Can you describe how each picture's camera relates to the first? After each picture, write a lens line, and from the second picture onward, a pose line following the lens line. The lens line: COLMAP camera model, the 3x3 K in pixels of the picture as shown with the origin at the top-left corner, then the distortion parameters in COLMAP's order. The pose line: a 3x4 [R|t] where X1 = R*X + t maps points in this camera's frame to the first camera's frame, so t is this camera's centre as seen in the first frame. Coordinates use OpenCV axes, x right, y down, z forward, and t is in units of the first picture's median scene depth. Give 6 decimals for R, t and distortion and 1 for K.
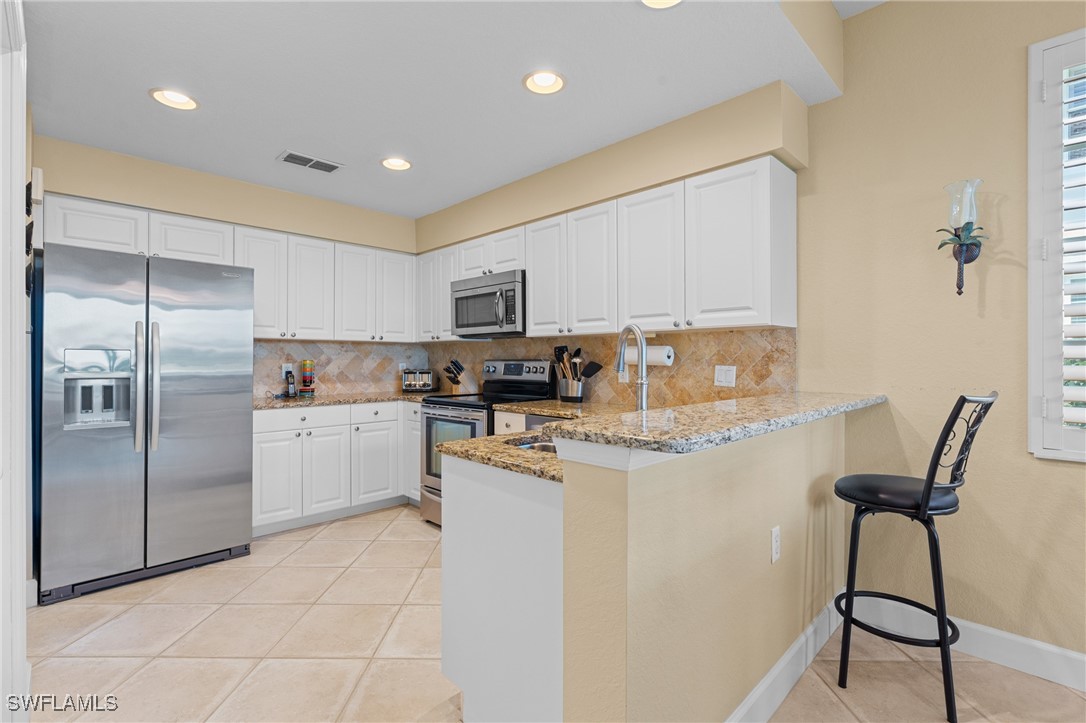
lens RADIAL K [[491.1, 0, 537.8], [0, 491.1, 357.5], [0, 0, 1]] dist [-0.004399, 0.001216]
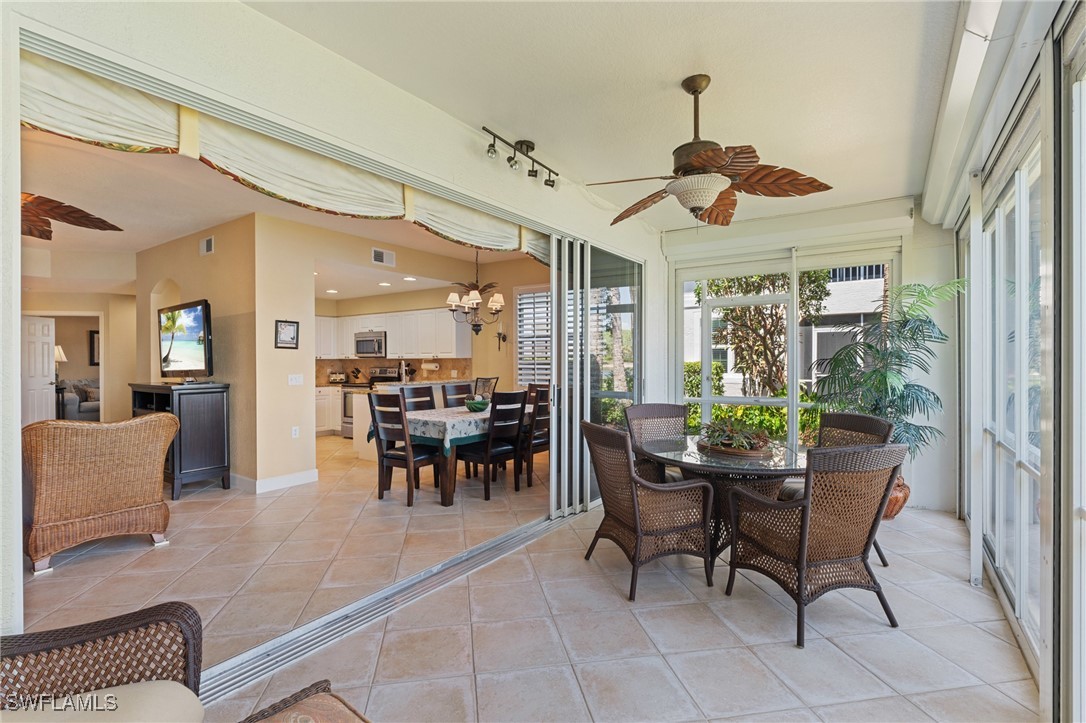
lens RADIAL K [[505.0, 0, 540.4], [0, 505.0, 358.4], [0, 0, 1]] dist [-0.002399, 0.000400]
pose [[0.983913, -0.002010, 0.178640, 0.282202], [0.001827, 0.999998, 0.001188, -0.044951], [-0.178641, -0.000842, 0.983914, -1.626207]]
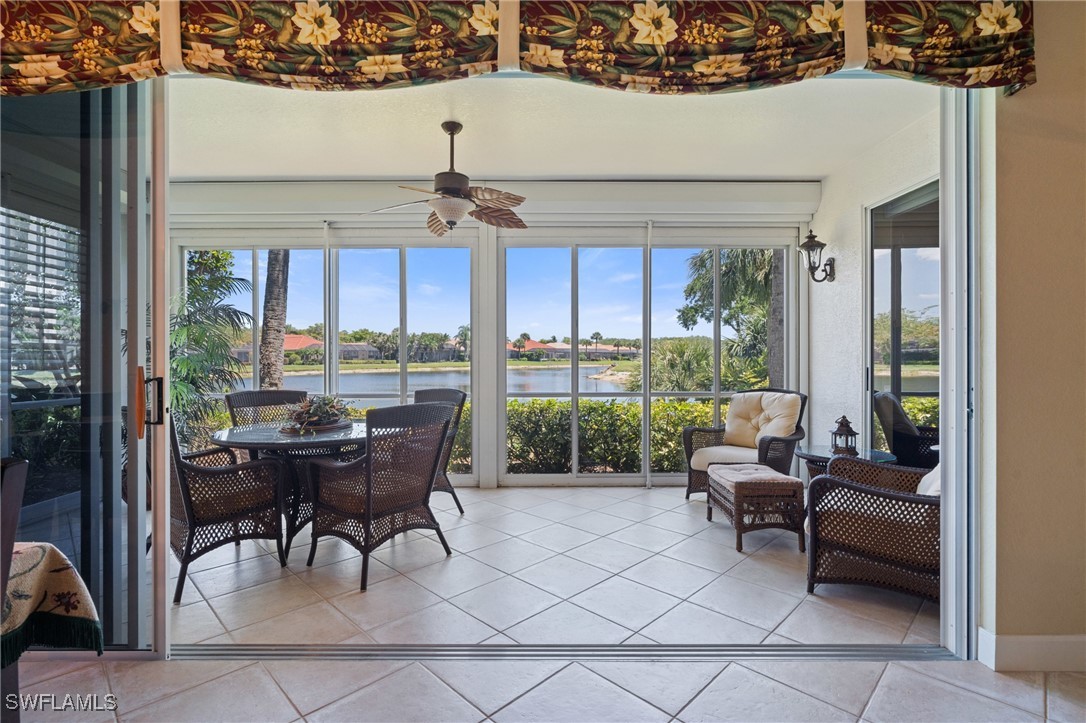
lens RADIAL K [[505.0, 0, 540.4], [0, 505.0, 358.4], [0, 0, 1]] dist [-0.002399, 0.000400]
pose [[-0.711802, -0.000338, 0.702380, -0.196777], [0.000743, 0.999999, 0.001234, -0.000289], [-0.702380, 0.001400, -0.711801, -0.264825]]
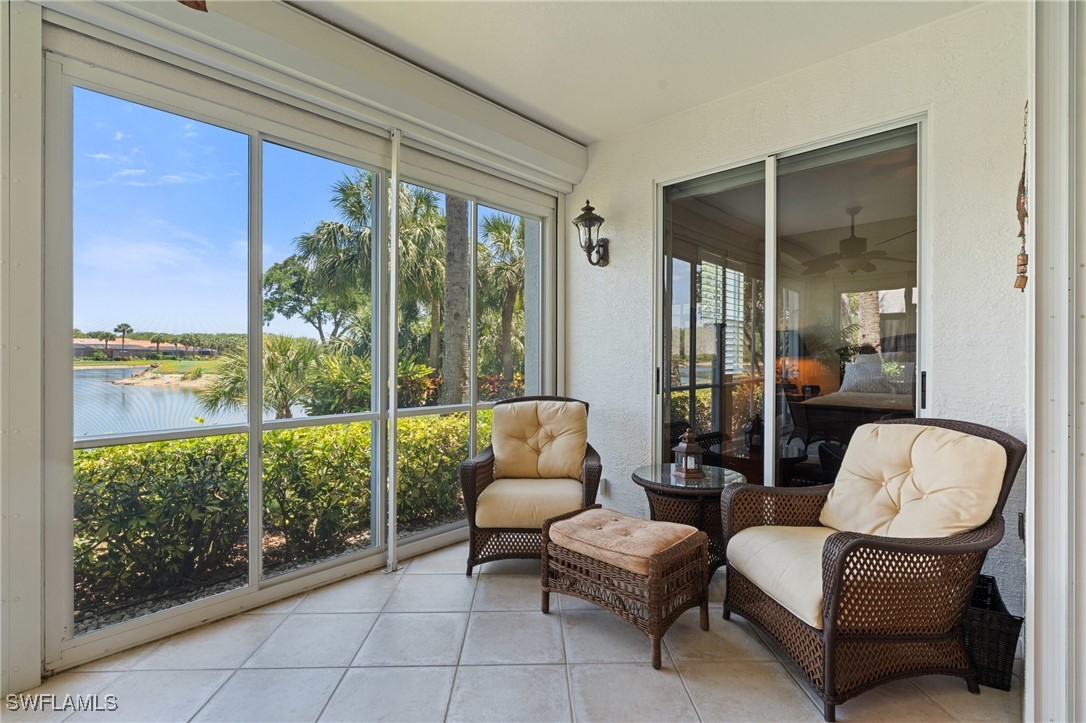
lens RADIAL K [[505.0, 0, 540.4], [0, 505.0, 358.4], [0, 0, 1]] dist [-0.002399, 0.000400]
pose [[-0.999628, -0.001667, -0.027234, 0.358647], [-0.001731, 0.999996, 0.002351, 0.002137], [0.027230, 0.002397, -0.999626, -0.621415]]
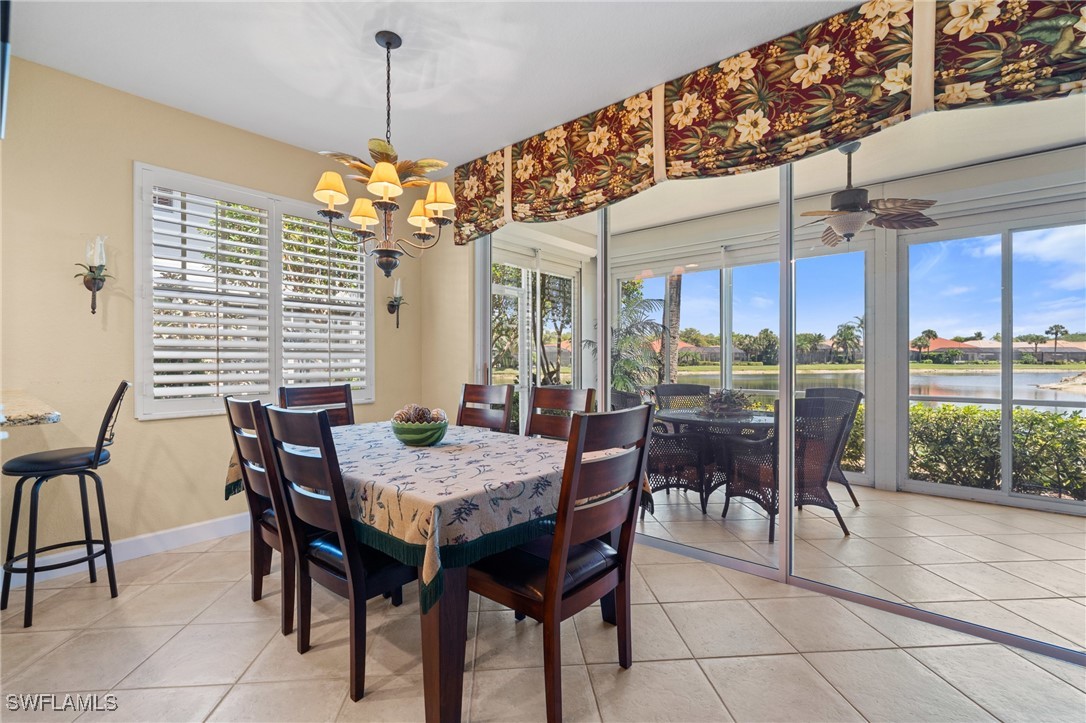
lens RADIAL K [[485.7, 0, 538.9], [0, 485.7, 361.0], [0, 0, 1]] dist [-0.006994, 0.003212]
pose [[-0.083316, -0.002348, 0.996520, -0.363044], [-0.000161, 0.999997, 0.002343, 0.002218], [-0.996523, 0.000035, -0.083316, -0.092073]]
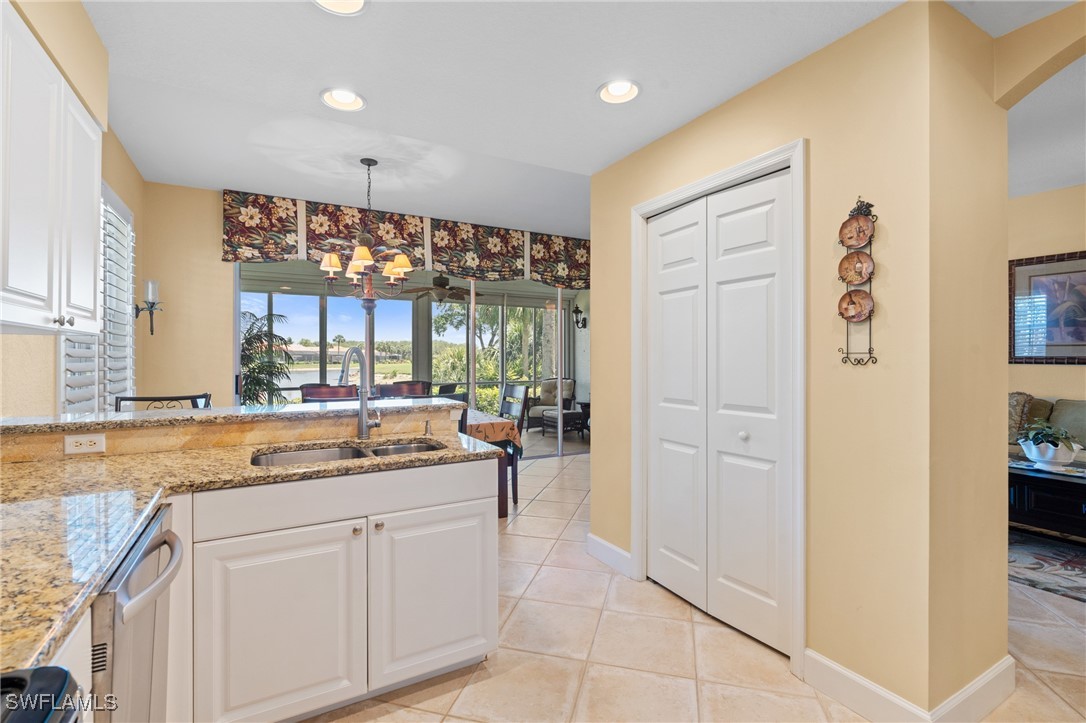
lens RADIAL K [[491.1, 0, 537.8], [0, 491.1, 357.5], [0, 0, 1]] dist [-0.004399, 0.001216]
pose [[-0.964338, 0.002298, 0.264664, -0.299263], [0.000943, 0.999986, -0.005249, -0.017128], [-0.264673, -0.004812, -0.964326, 1.056362]]
